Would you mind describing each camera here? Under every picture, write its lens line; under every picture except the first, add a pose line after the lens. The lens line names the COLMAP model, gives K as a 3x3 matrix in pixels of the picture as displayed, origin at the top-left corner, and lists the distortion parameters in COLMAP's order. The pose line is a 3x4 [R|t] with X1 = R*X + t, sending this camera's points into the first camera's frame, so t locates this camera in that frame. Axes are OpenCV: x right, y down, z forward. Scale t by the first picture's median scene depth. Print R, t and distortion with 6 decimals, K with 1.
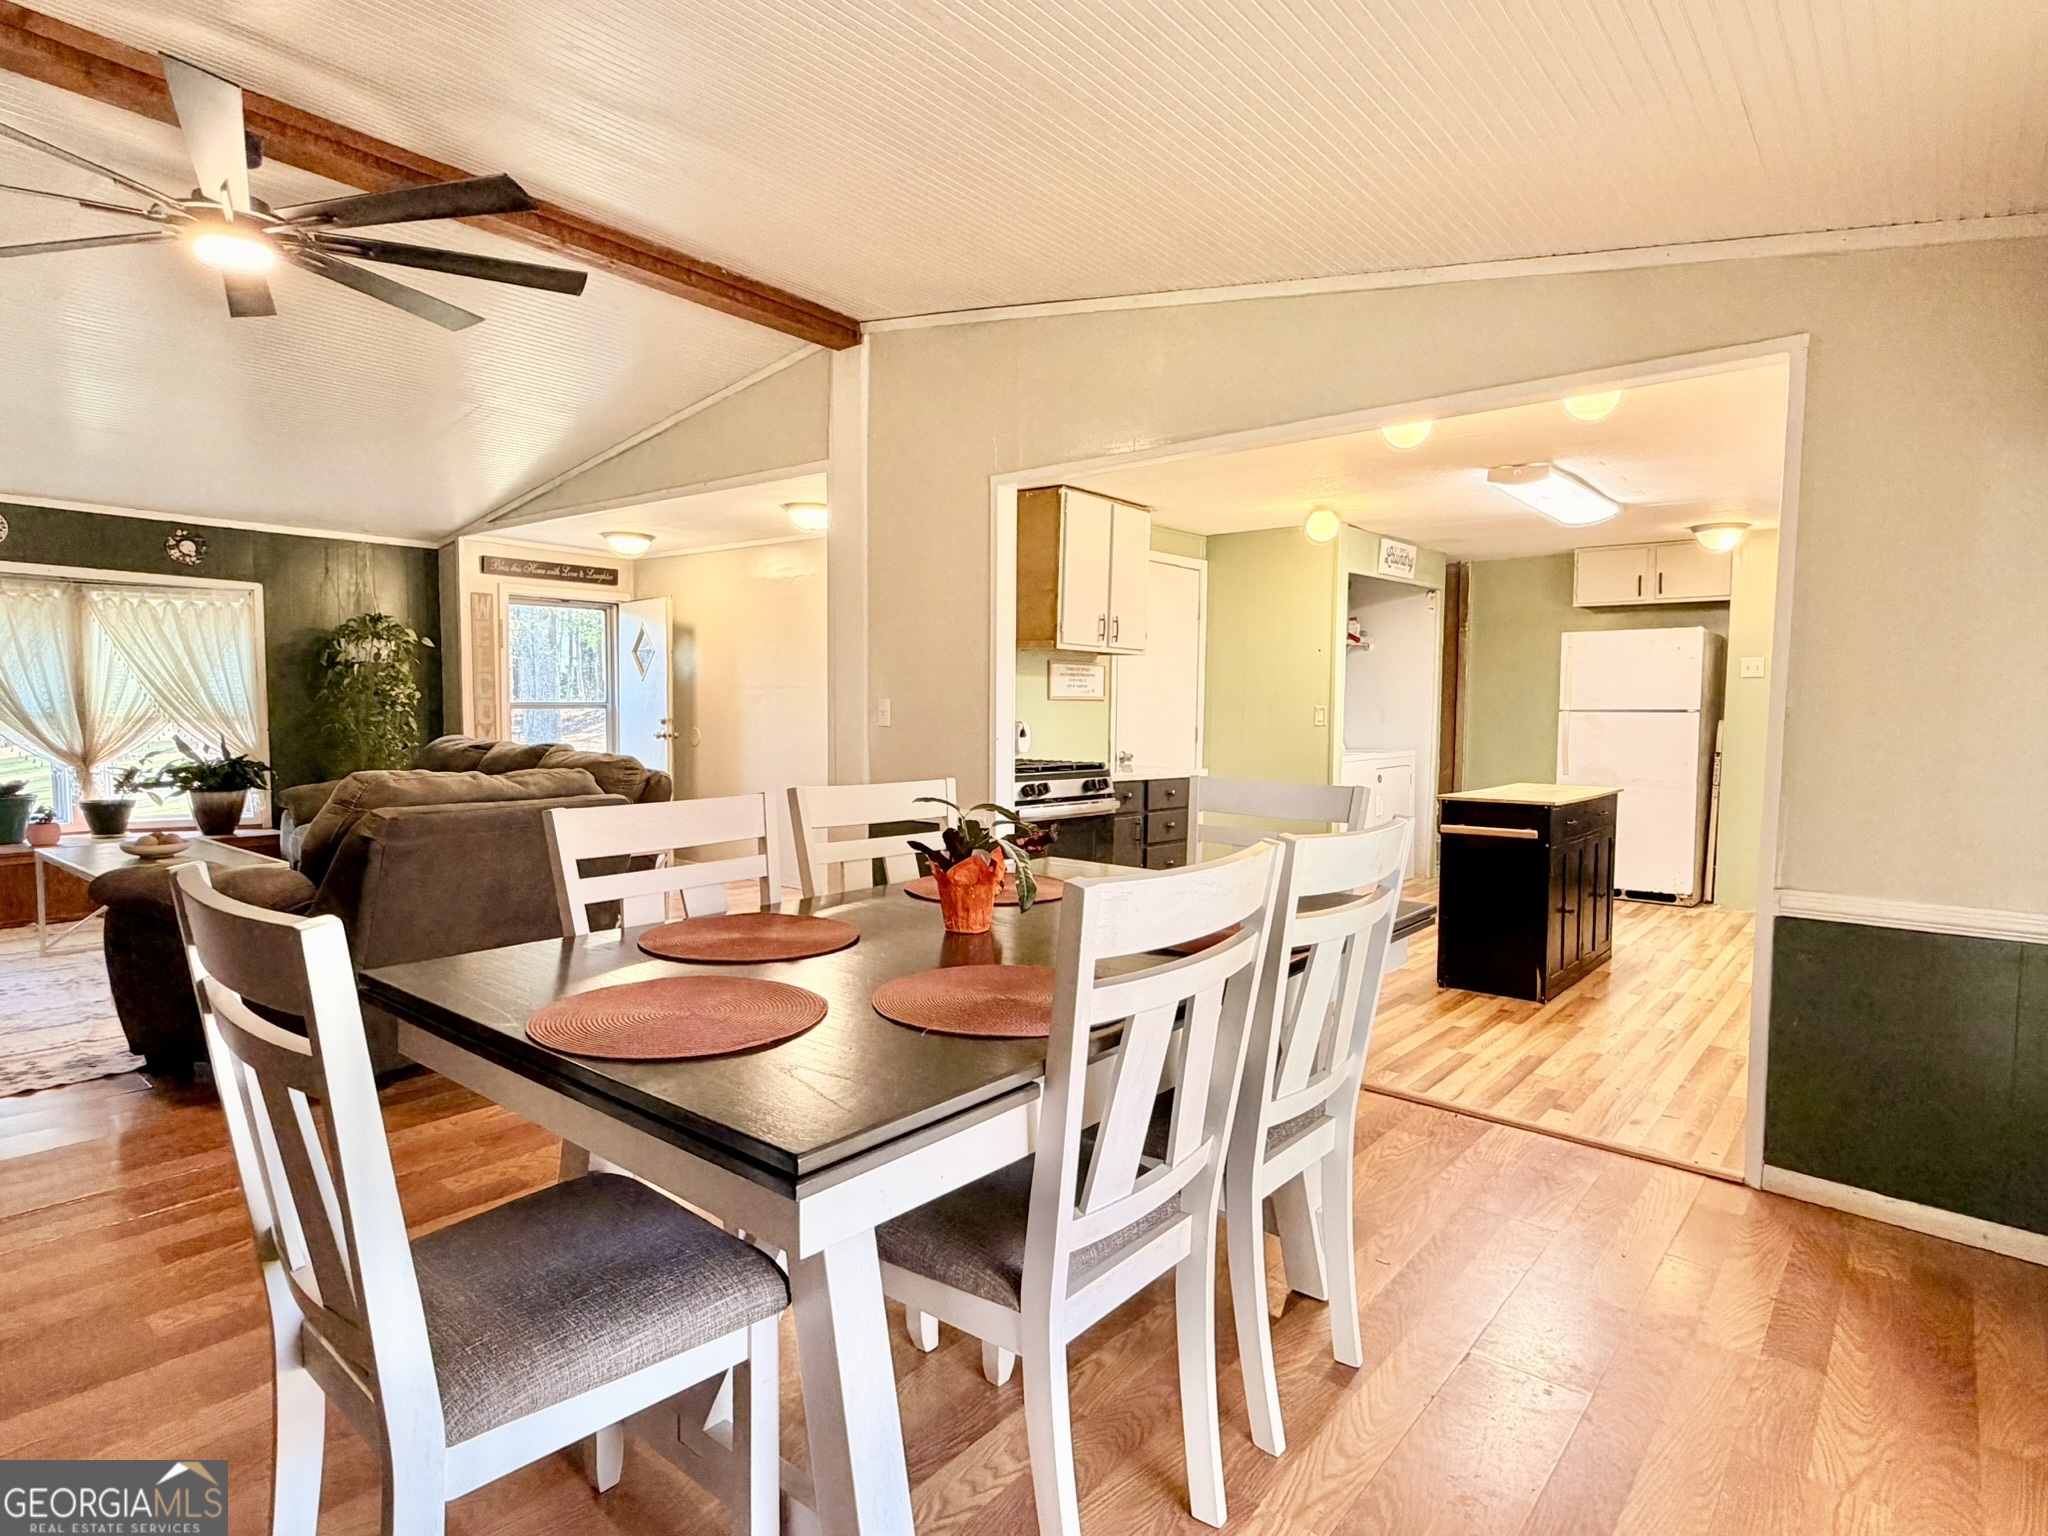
lens RADIAL K [[1114.7, 0, 1023.8], [0, 1114.7, 768.2], [0, 0, 1]] dist [0.004413, 0.000325]
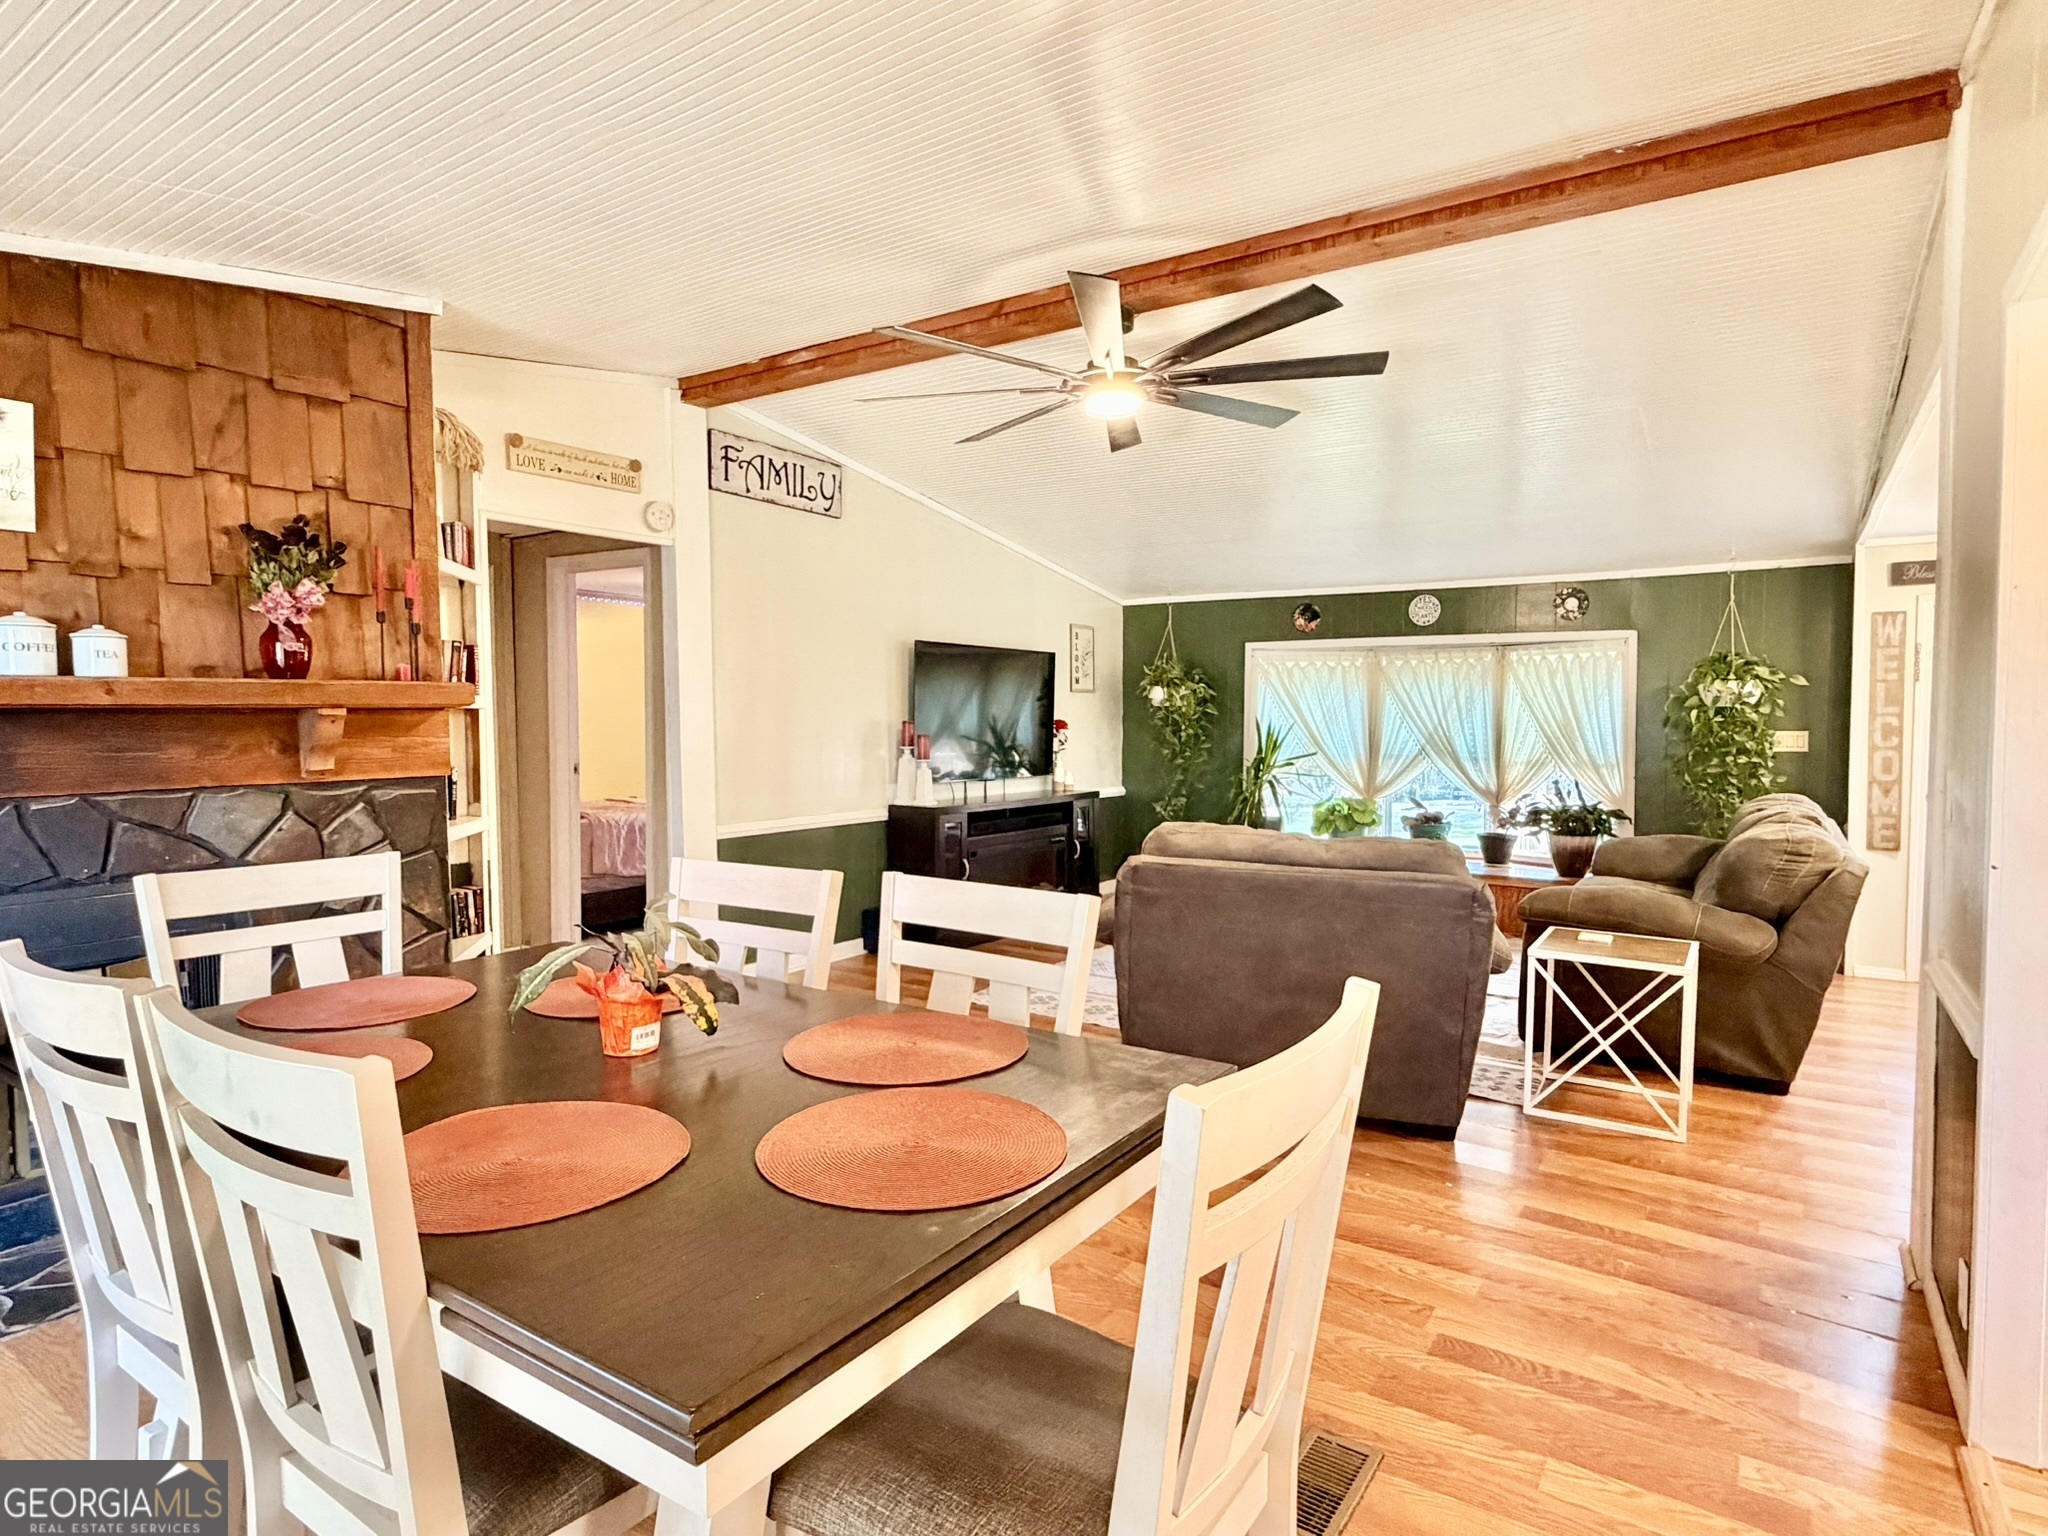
lens RADIAL K [[1114.7, 0, 1015.6], [0, 1114.7, 763.1], [0, 0, 1]] dist [0.004413, 0.000325]
pose [[0.079629, 0.026984, -0.996459, 0.276305], [-0.062184, 0.997821, 0.022052, -0.037492], [0.994883, 0.060208, 0.081134, 0.400016]]
